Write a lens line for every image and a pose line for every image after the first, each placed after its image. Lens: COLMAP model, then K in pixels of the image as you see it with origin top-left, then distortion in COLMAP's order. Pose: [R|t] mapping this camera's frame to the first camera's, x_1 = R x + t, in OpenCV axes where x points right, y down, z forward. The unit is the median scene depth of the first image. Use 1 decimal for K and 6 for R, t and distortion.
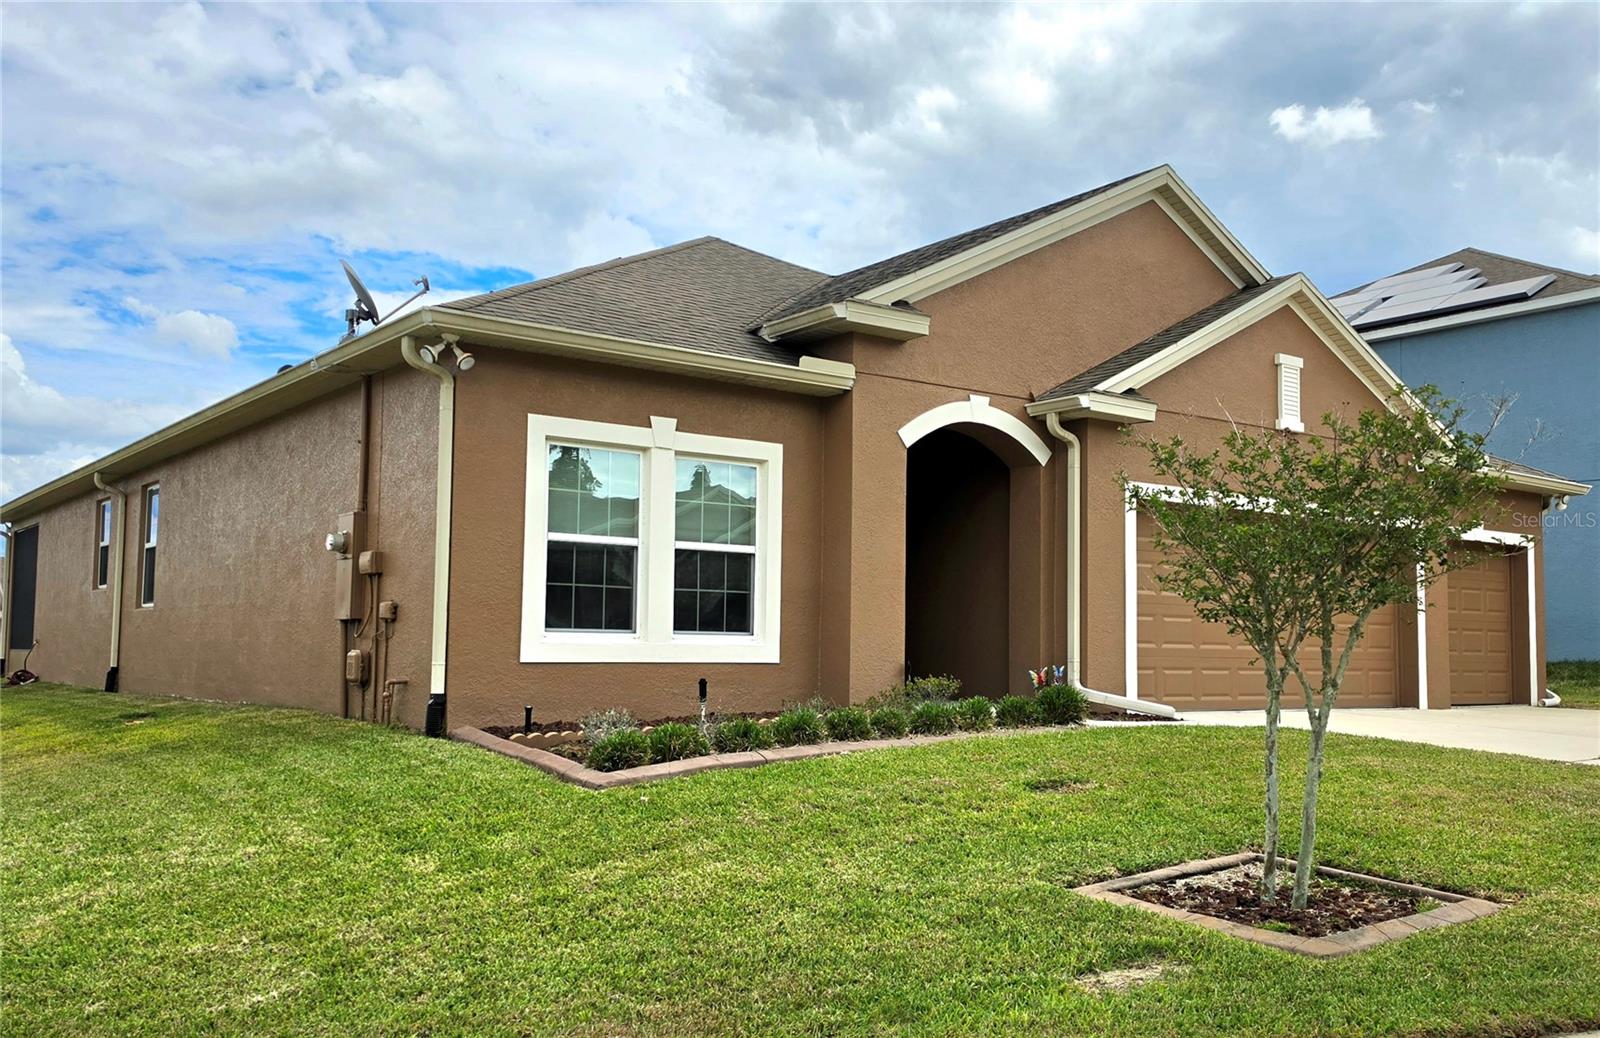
lens RADIAL K [[1467.5, 0, 771.9], [0, 1467.5, 544.0], [0, 0, 1]] dist [0.010039, 0.000000]
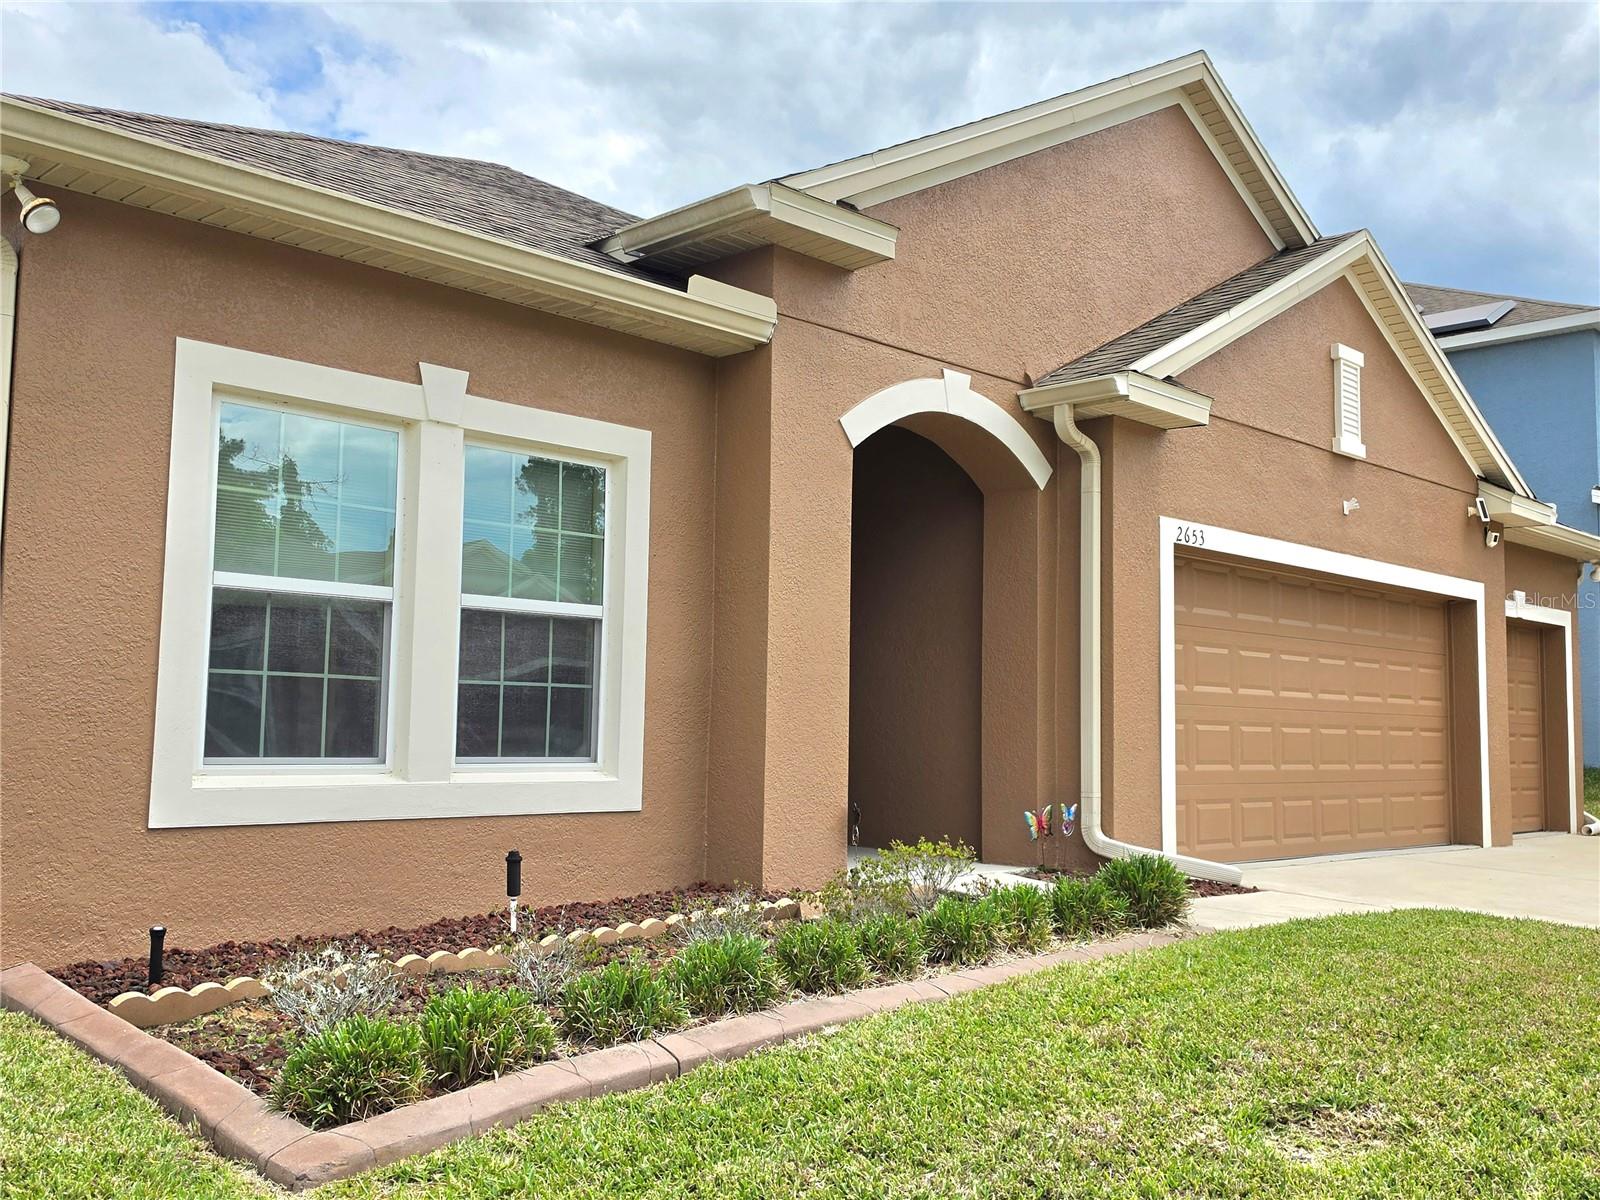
lens RADIAL K [[1572.1, 0, 789.4], [0, 1572.1, 593.1], [0, 0, 1]] dist [0.017737, 0.000000]
pose [[0.985560, 0.017552, 0.168415, -0.042151], [-0.015282, 0.999774, -0.014769, 0.004360], [-0.168636, 0.011982, 0.985605, 0.379575]]
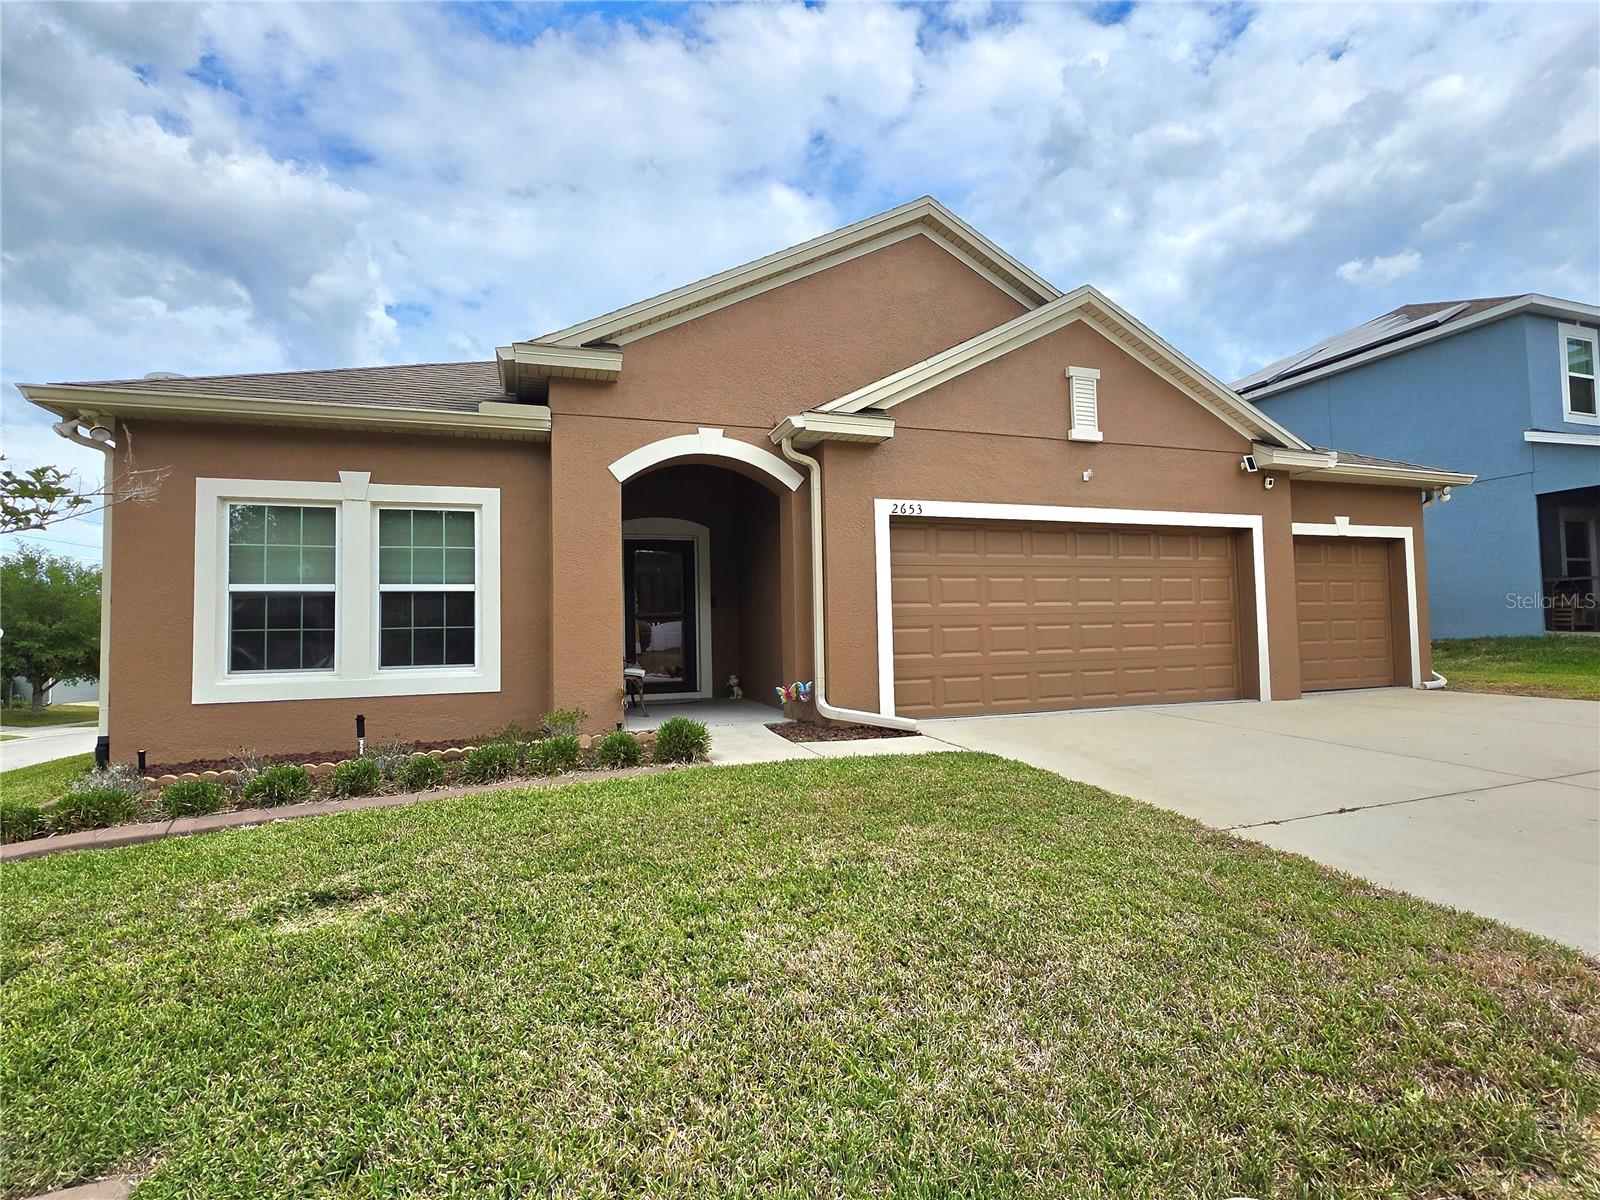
lens RADIAL K [[816.7, 0, 797.1], [0, 816.7, 597.2], [0, 0, 1]] dist [-0.021164, 0.005679]
pose [[0.959793, -0.050737, -0.276084, 0.380925], [0.057480, 0.998212, 0.016382, 0.014728], [0.274759, -0.031592, 0.960994, 0.482016]]
